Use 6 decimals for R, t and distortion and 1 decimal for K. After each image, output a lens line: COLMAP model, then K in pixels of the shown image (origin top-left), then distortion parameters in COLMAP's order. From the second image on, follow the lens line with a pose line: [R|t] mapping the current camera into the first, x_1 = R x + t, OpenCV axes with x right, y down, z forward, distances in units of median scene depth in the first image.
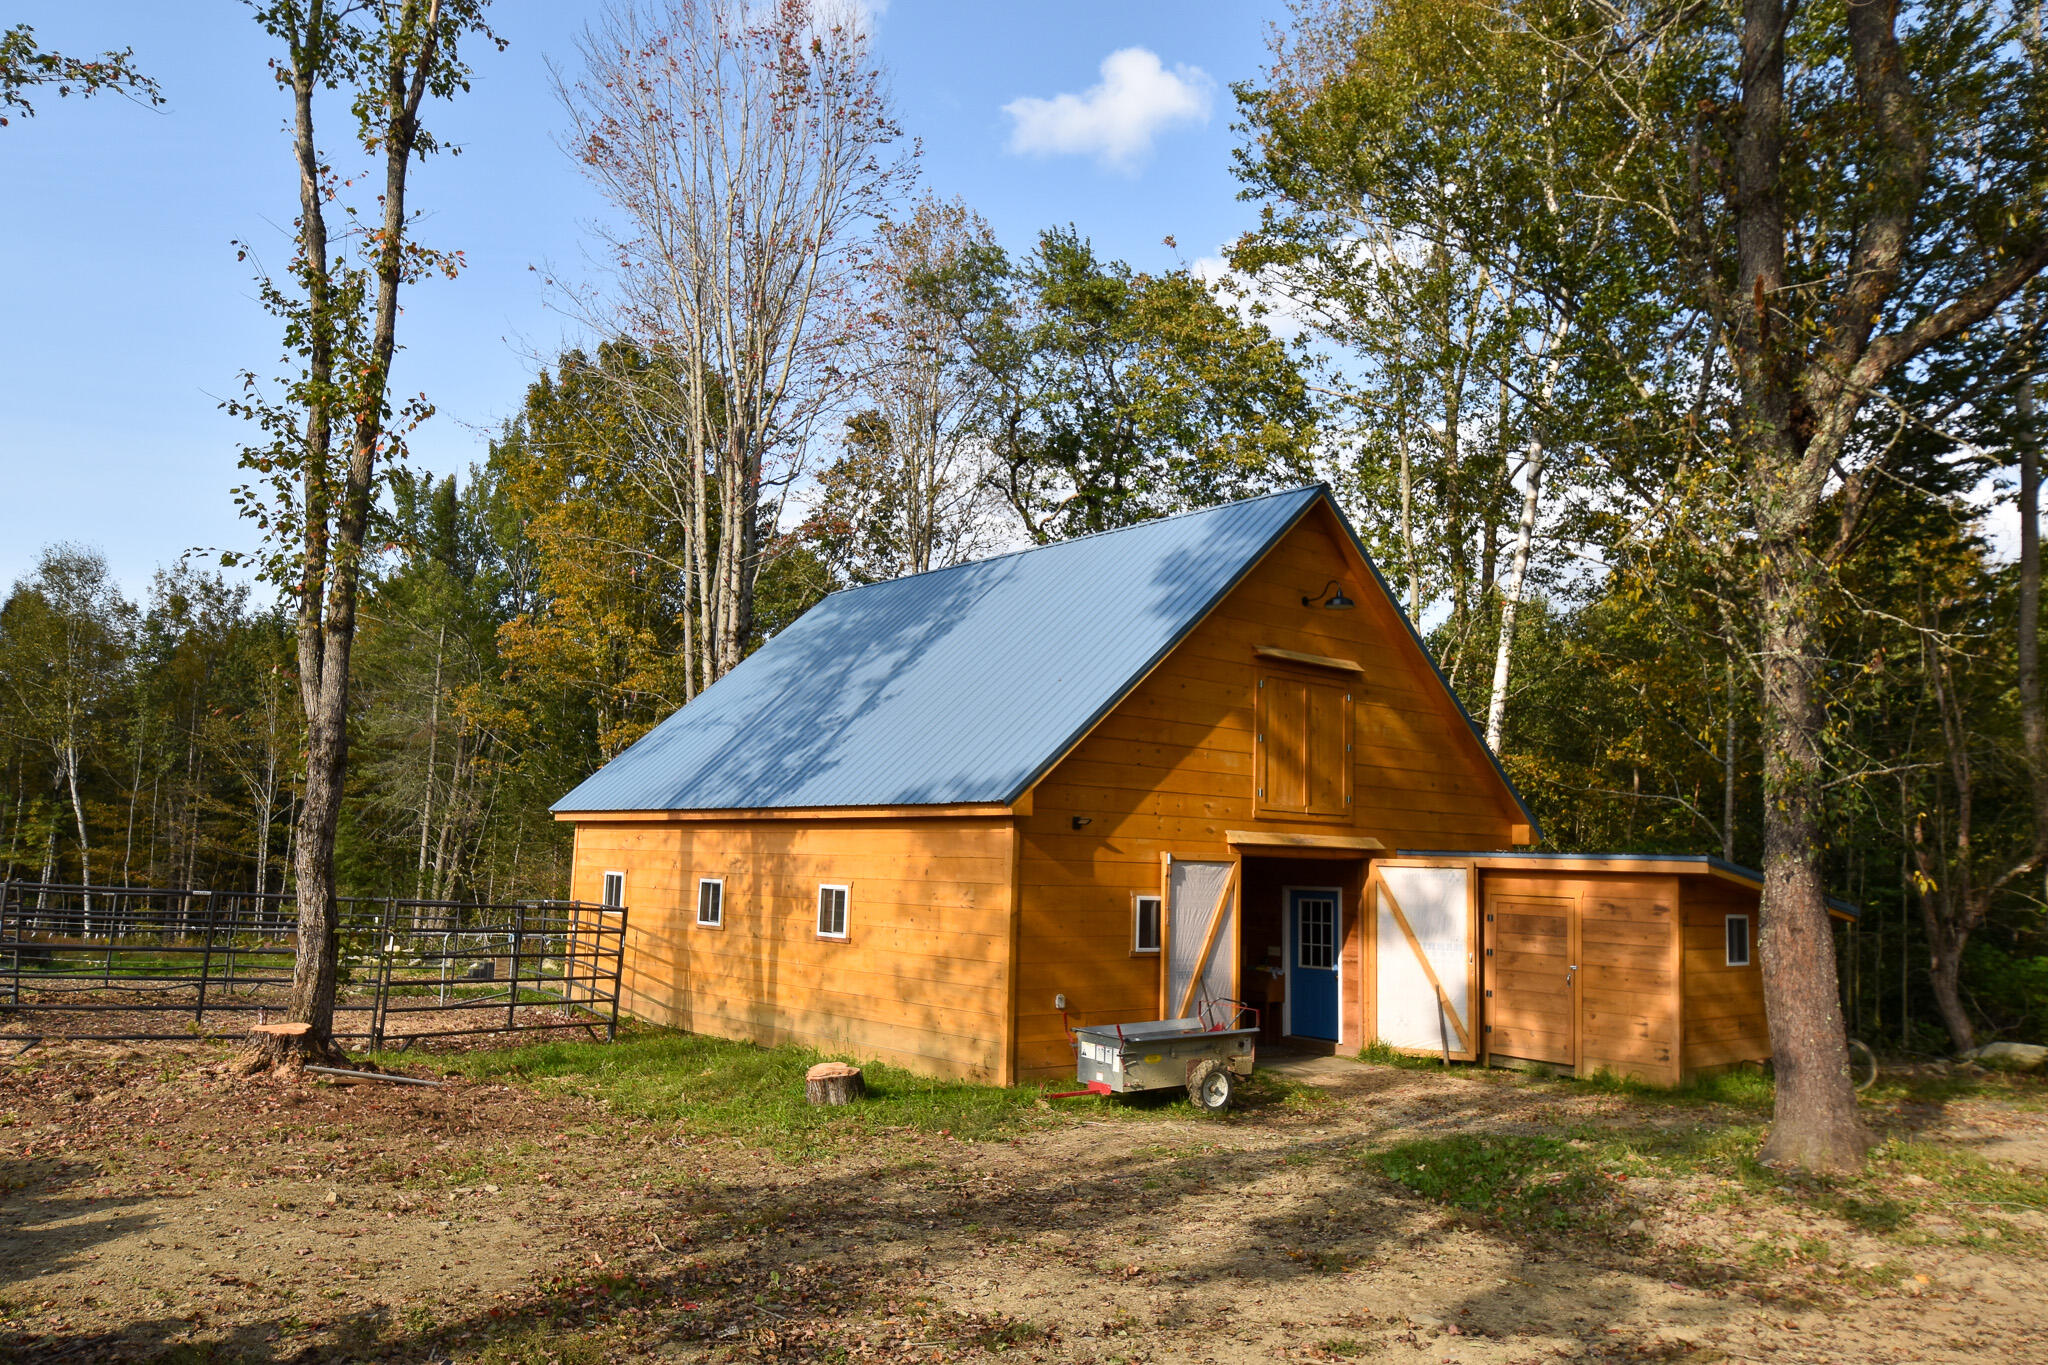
lens RADIAL K [[1438.9, 0, 1026.7], [0, 1438.9, 699.9], [0, 0, 1]] dist [0.013418, -0.000486]
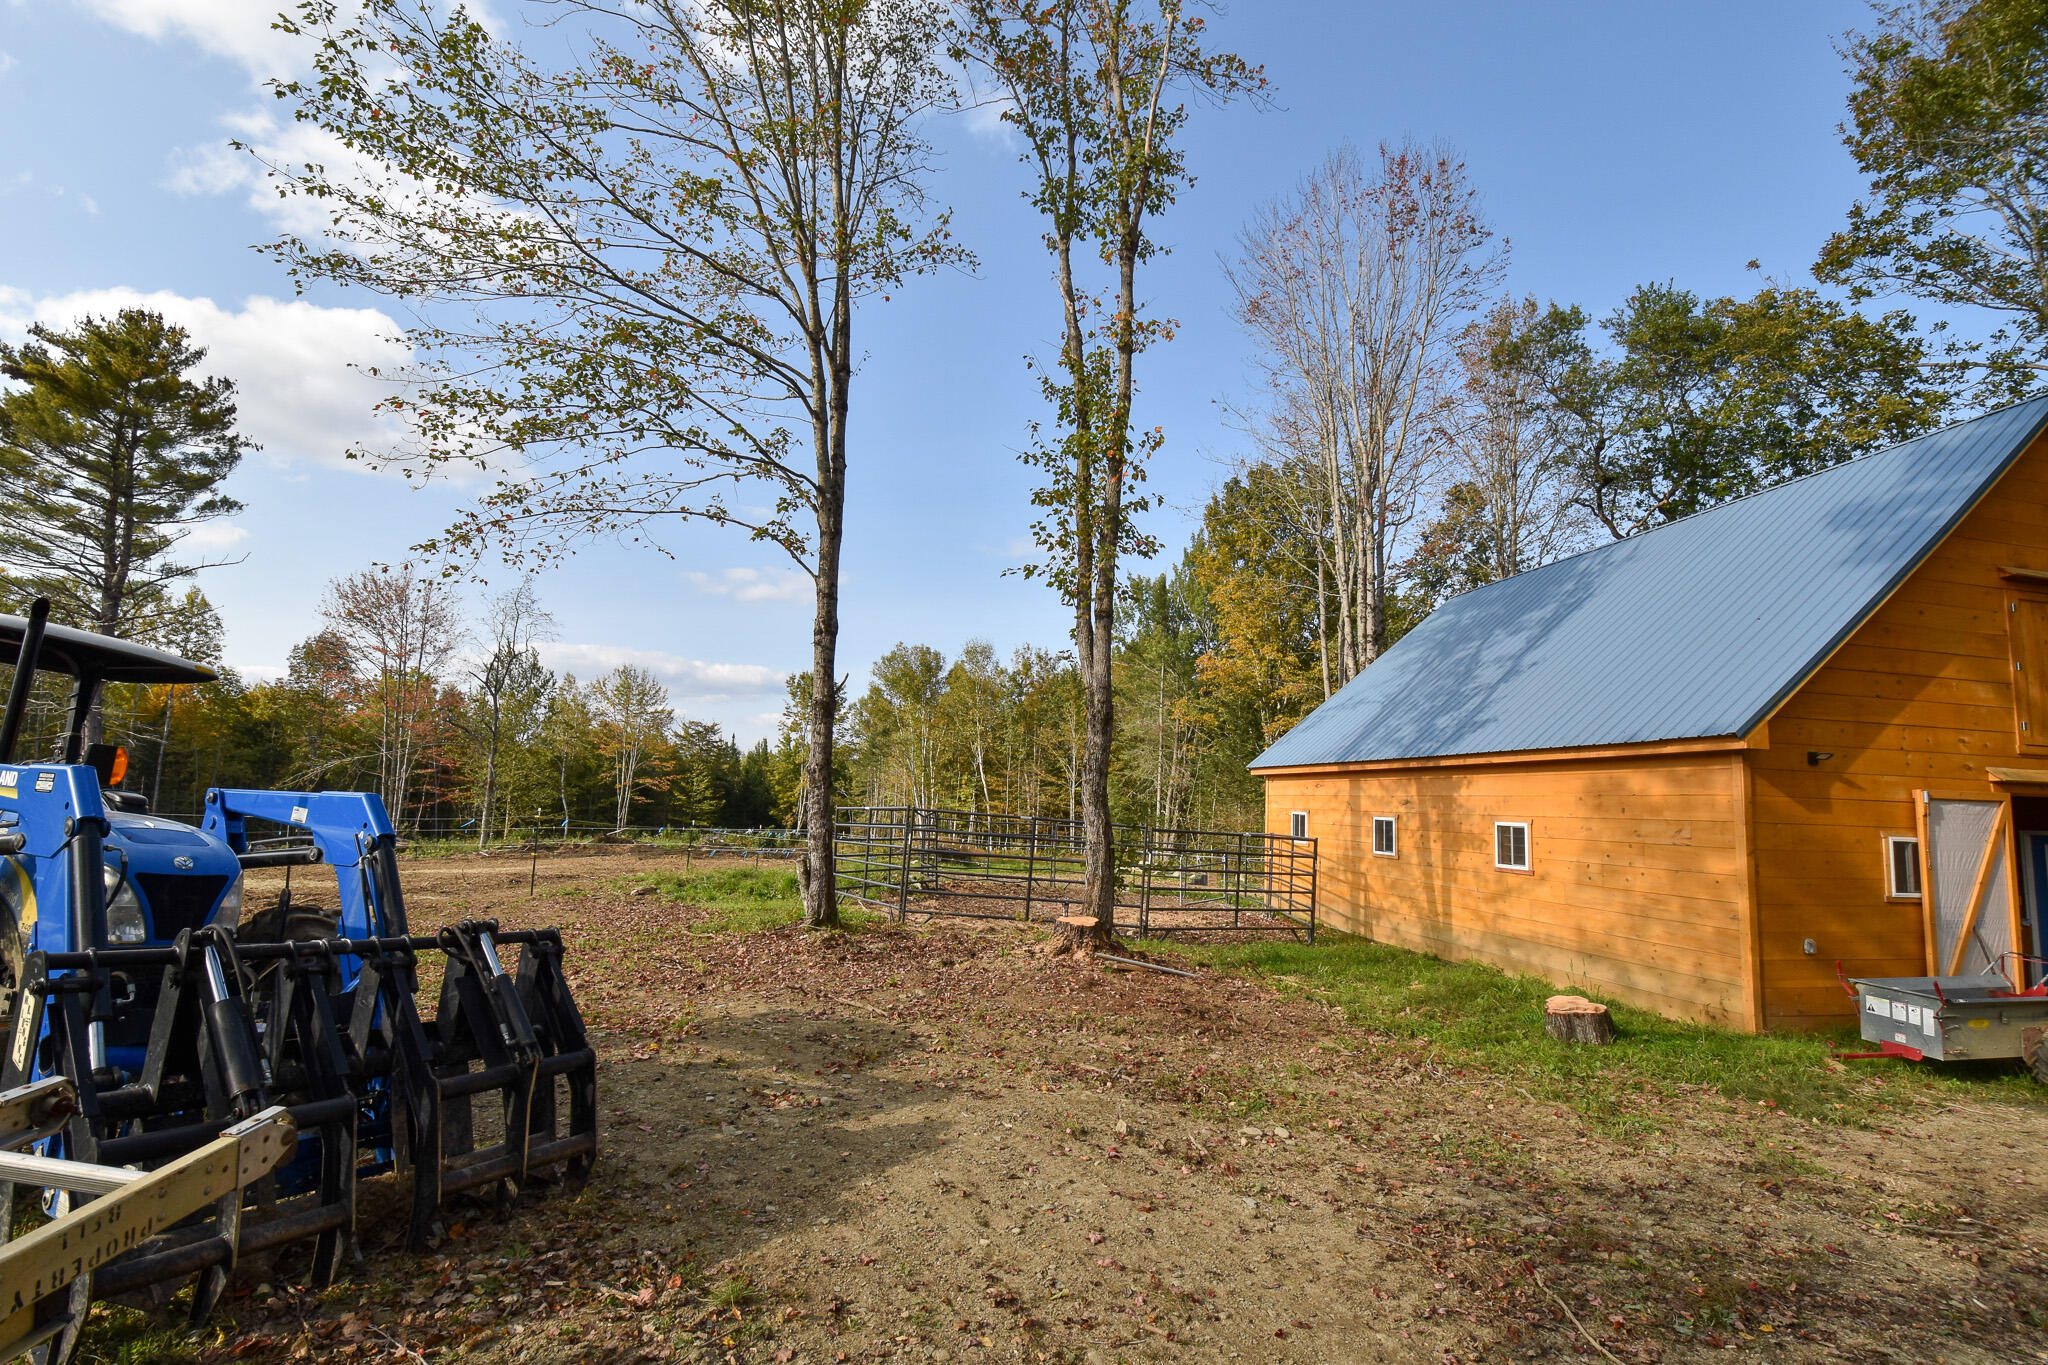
lens RADIAL K [[903.7, 0, 1023.9], [0, 903.7, 694.0], [0, 0, 1]] dist [0.001416, -0.017541]
pose [[0.858557, -0.054060, -0.509861, -0.103896], [0.043538, 0.998521, -0.032558, 0.037865], [0.510867, 0.005755, 0.859640, 0.216597]]
